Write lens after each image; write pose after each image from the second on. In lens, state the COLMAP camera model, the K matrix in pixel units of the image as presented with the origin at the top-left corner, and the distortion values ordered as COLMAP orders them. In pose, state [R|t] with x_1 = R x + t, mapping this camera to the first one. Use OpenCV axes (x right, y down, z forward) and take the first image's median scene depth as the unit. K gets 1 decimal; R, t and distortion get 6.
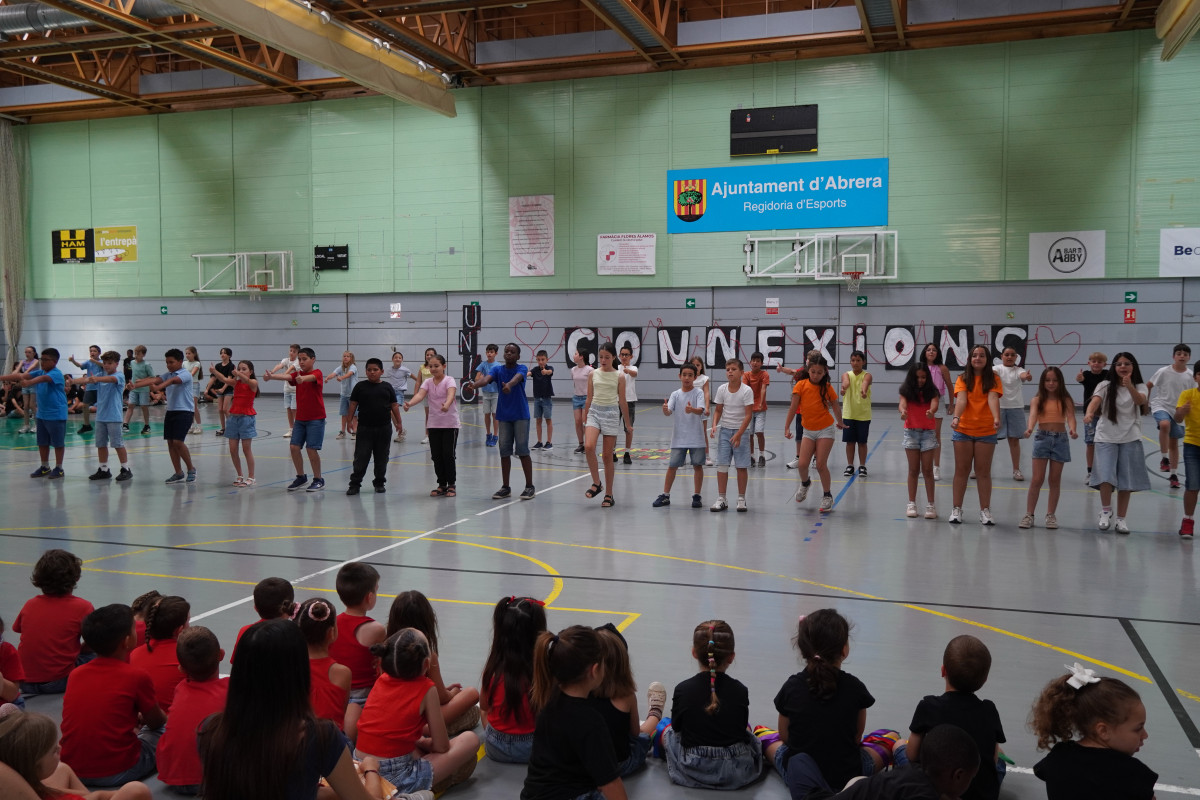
lens RADIAL K [[1085.2, 0, 600.0], [0, 1085.2, 400.0], [0, 0, 1]] dist [0.003547, 0.025573]
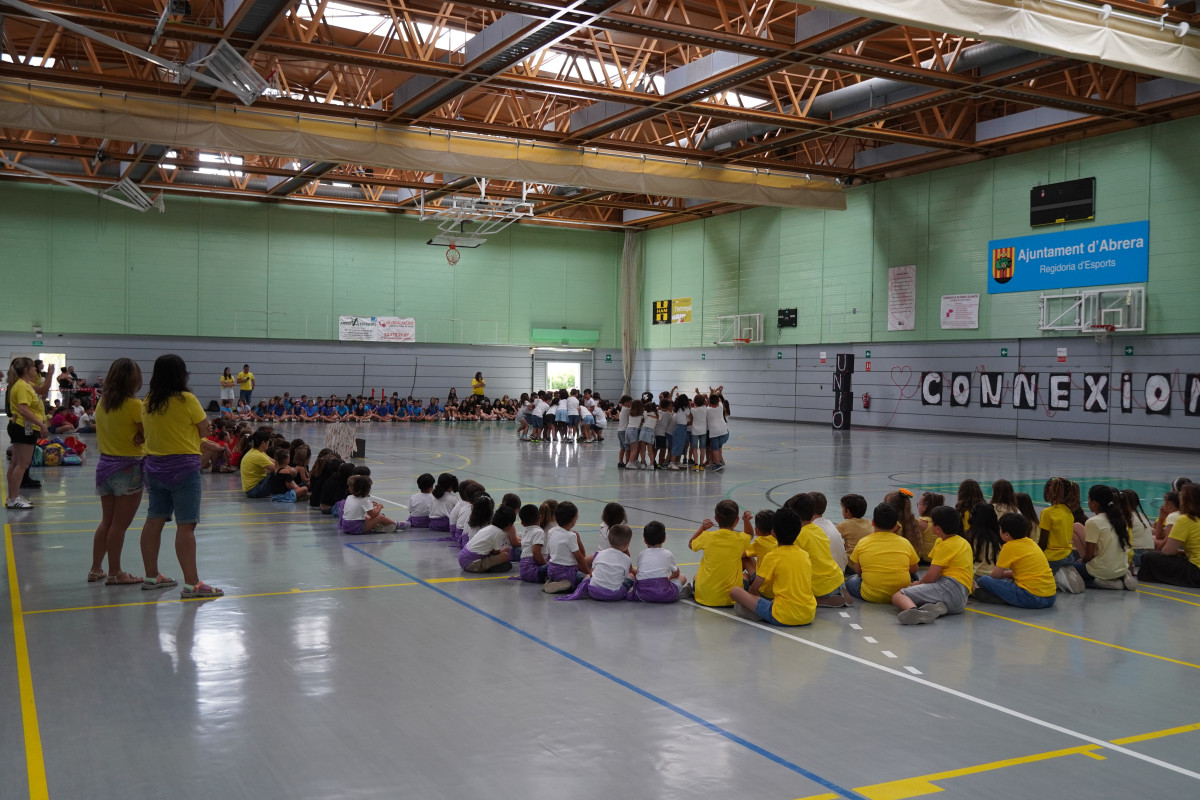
lens RADIAL K [[1175.7, 0, 600.0], [0, 1175.7, 400.0], [0, 0, 1]] dist [0.009159, 0.018456]
pose [[0.721325, 0.028132, -0.692025, 0.653405], [-0.056280, 0.998251, -0.018083, 0.009848], [0.690306, 0.051991, 0.721647, -0.217317]]
